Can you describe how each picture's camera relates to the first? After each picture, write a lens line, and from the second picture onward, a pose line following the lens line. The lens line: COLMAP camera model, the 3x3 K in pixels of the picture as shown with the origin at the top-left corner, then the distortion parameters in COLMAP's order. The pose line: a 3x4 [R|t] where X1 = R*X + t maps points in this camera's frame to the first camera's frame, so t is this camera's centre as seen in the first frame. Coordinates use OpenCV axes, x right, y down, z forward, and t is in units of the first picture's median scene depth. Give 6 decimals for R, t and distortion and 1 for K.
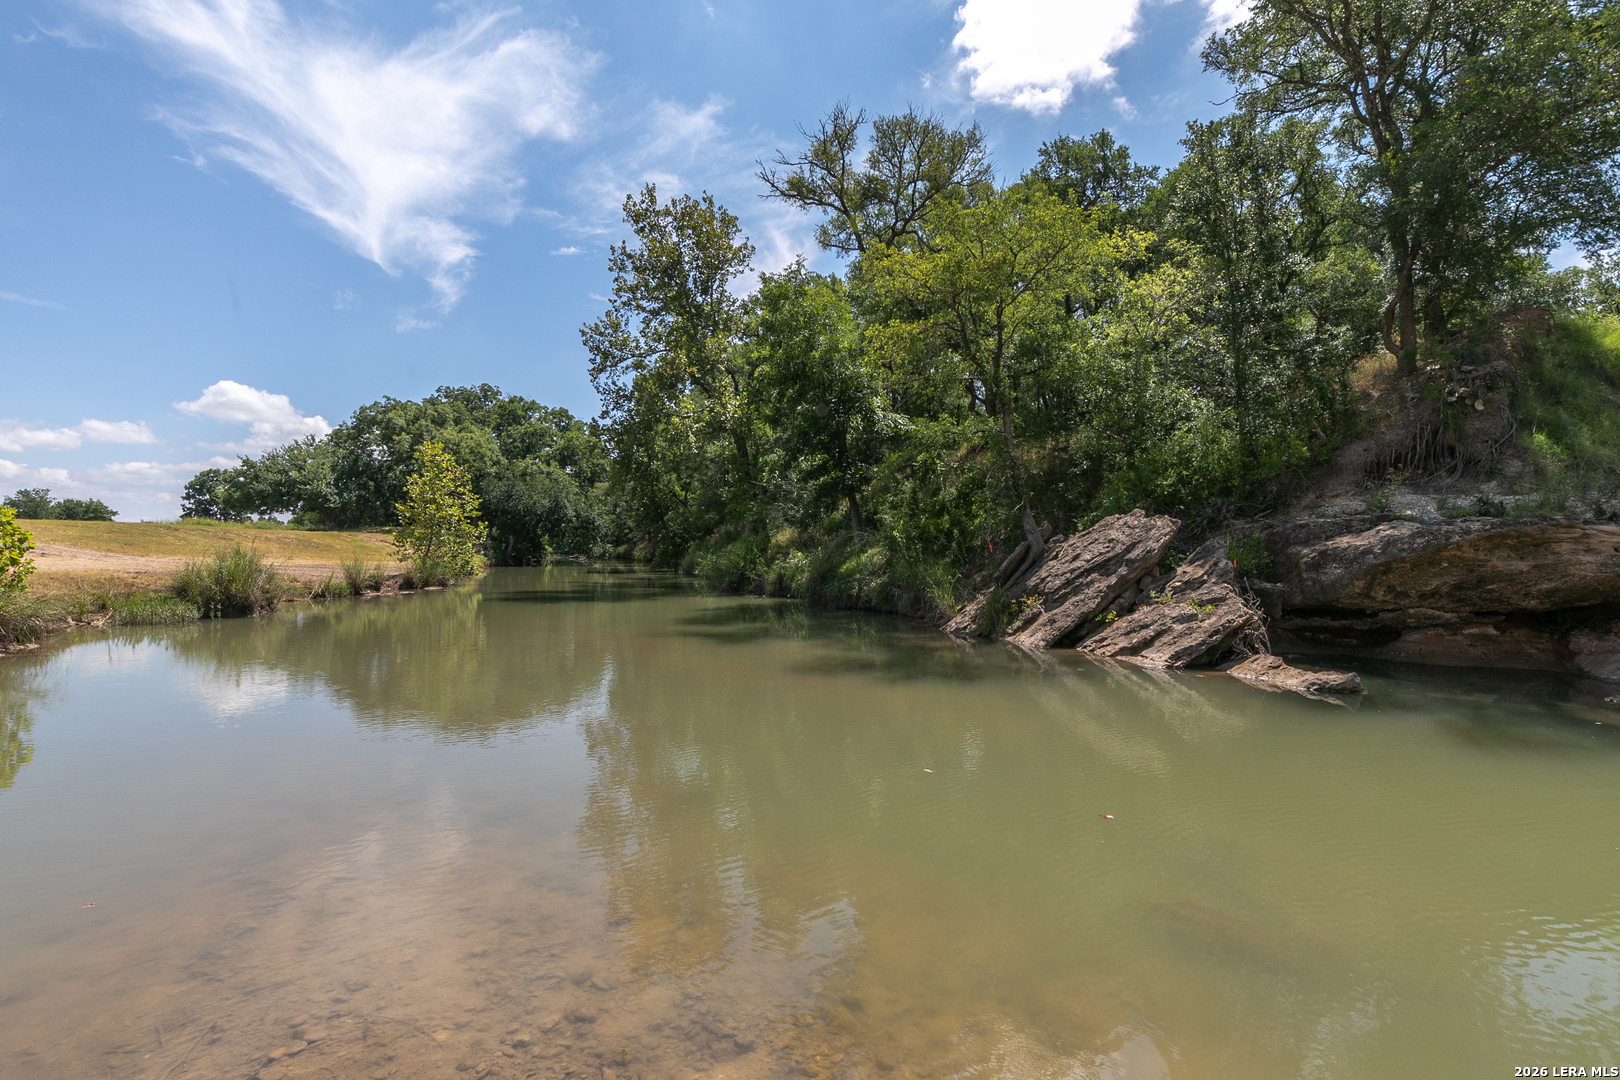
lens RADIAL K [[721.5, 0, 781.1], [0, 721.5, 489.1], [0, 0, 1]] dist [0.008200, -0.000828]
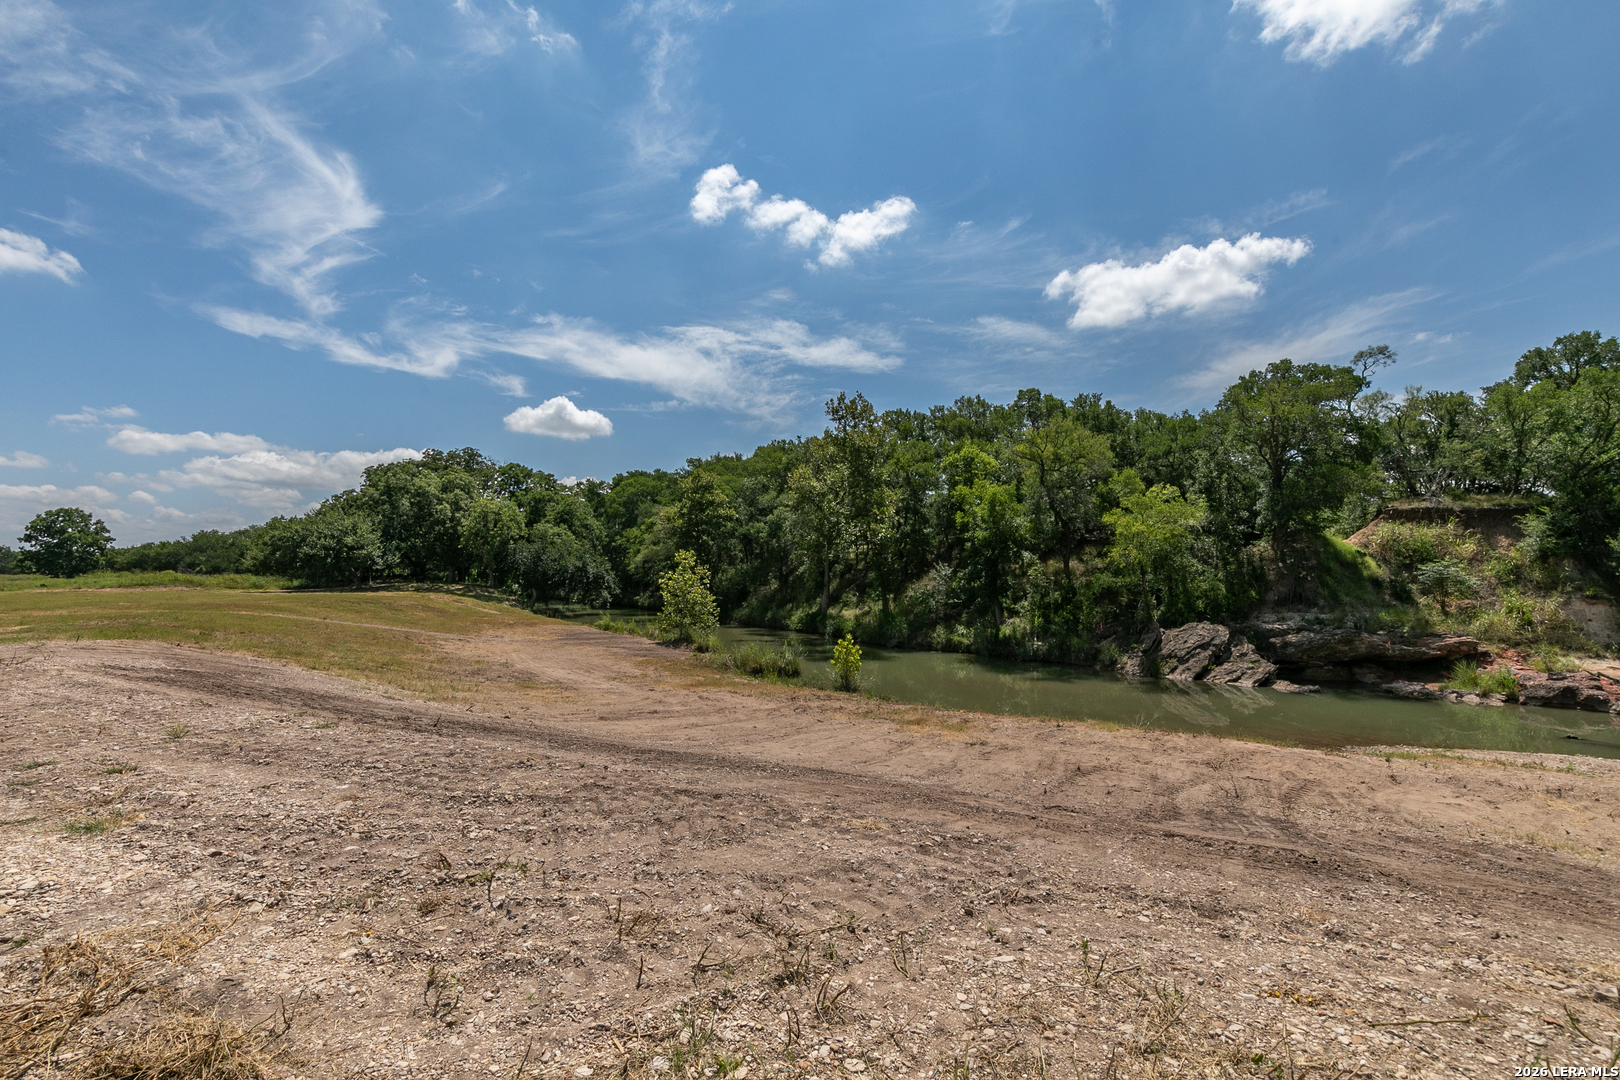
lens RADIAL K [[721.5, 0, 809.2], [0, 721.5, 550.6], [0, 0, 1]] dist [0.008200, -0.000828]
pose [[0.948436, 0.015403, 0.316595, -0.234190], [-0.029110, 0.998830, 0.038611, -0.039927], [-0.315630, -0.045836, 0.947775, -0.130860]]
